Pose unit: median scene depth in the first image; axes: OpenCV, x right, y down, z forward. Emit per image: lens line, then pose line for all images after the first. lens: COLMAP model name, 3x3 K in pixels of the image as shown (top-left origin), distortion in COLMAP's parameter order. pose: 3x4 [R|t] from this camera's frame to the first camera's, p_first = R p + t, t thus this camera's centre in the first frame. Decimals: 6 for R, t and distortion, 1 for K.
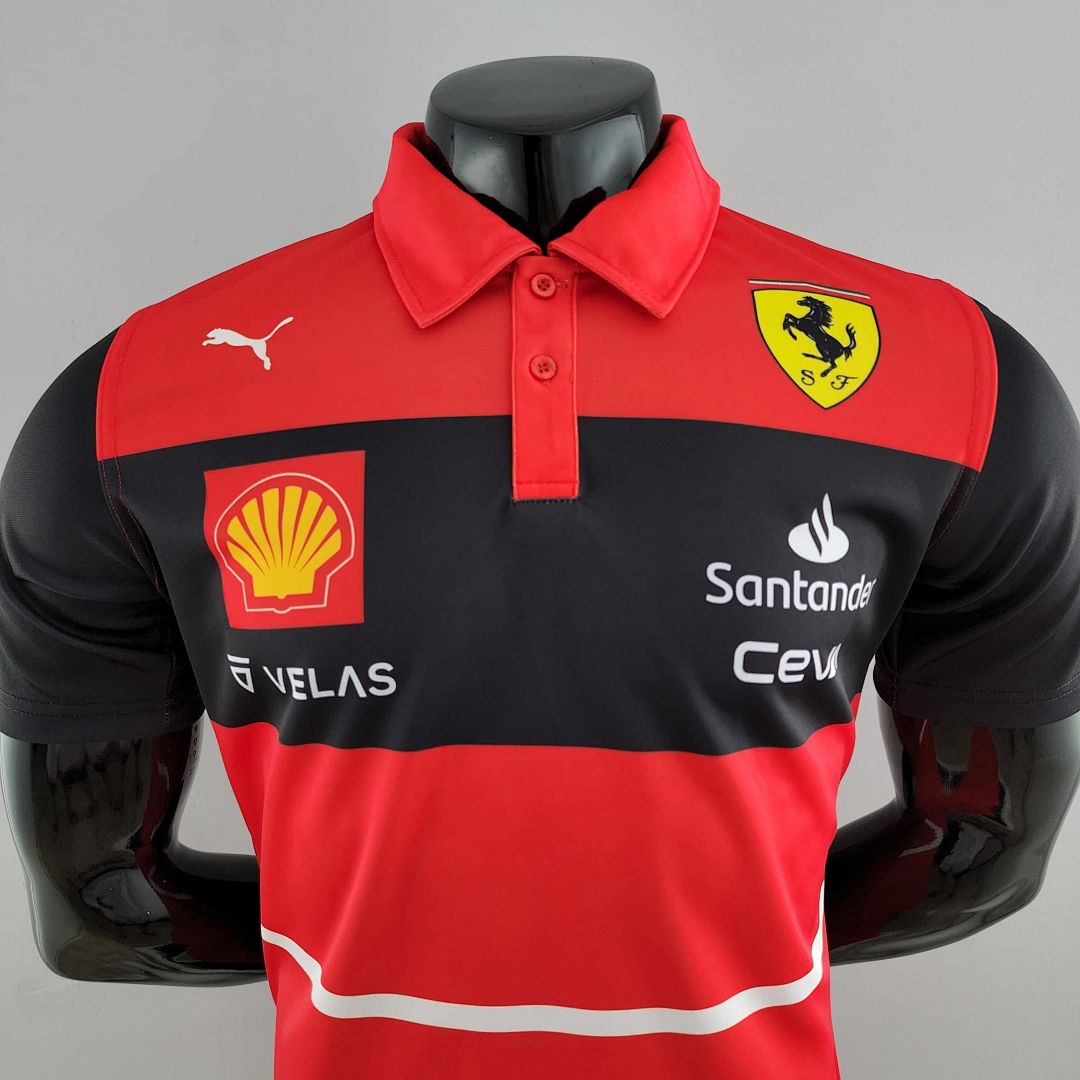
lens RADIAL K [[944.5, 0, 567.5], [0, 944.5, 540.3], [0, 0, 1]] dist [0.072727, -0.112283]
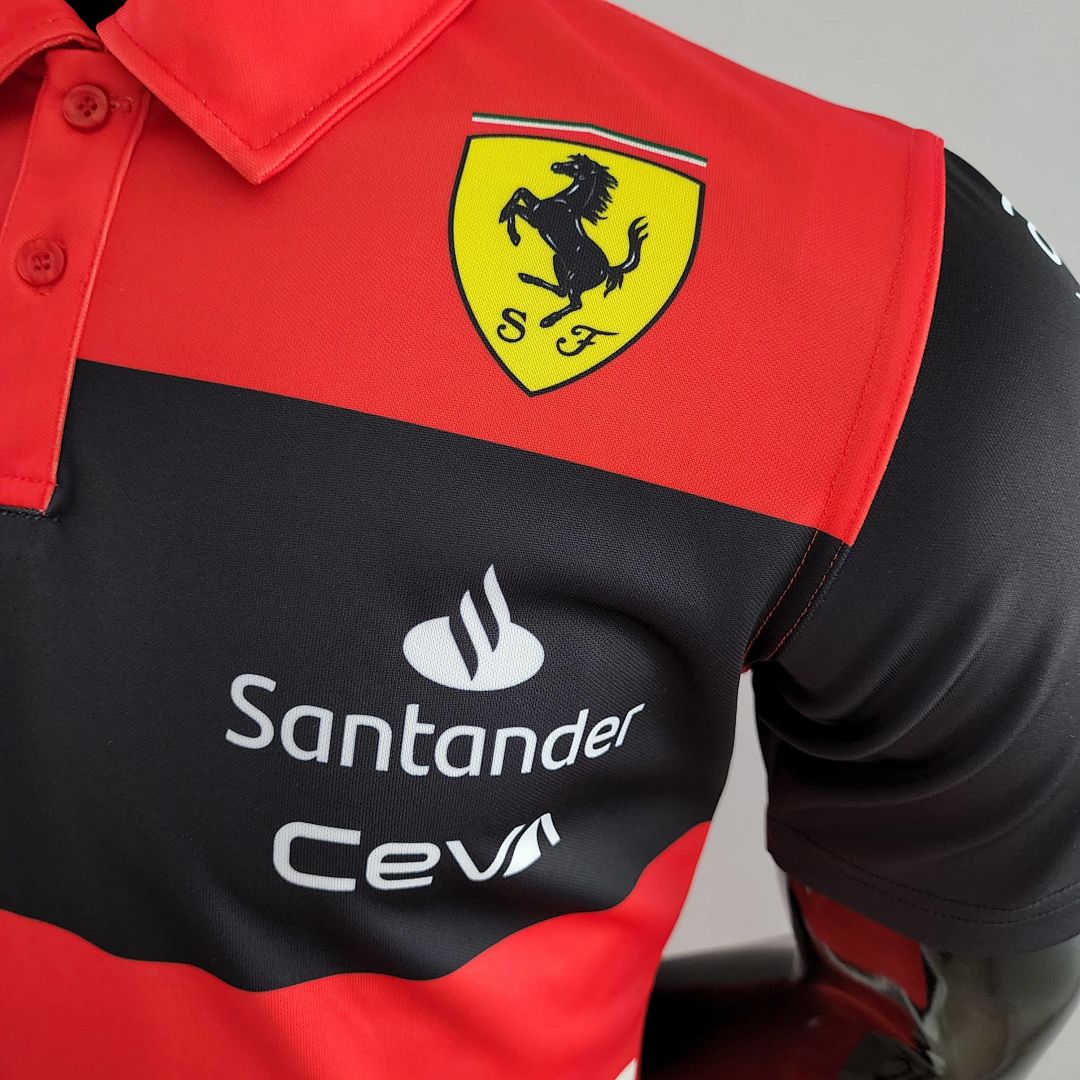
lens RADIAL K [[944.5, 0, 567.5], [0, 944.5, 540.3], [0, 0, 1]] dist [0.072727, -0.112283]
pose [[0.970255, 0.138233, -0.198740, 0.406097], [-0.102985, 0.978642, 0.177916, -0.155280], [0.219089, -0.152156, 0.963768, 0.510797]]
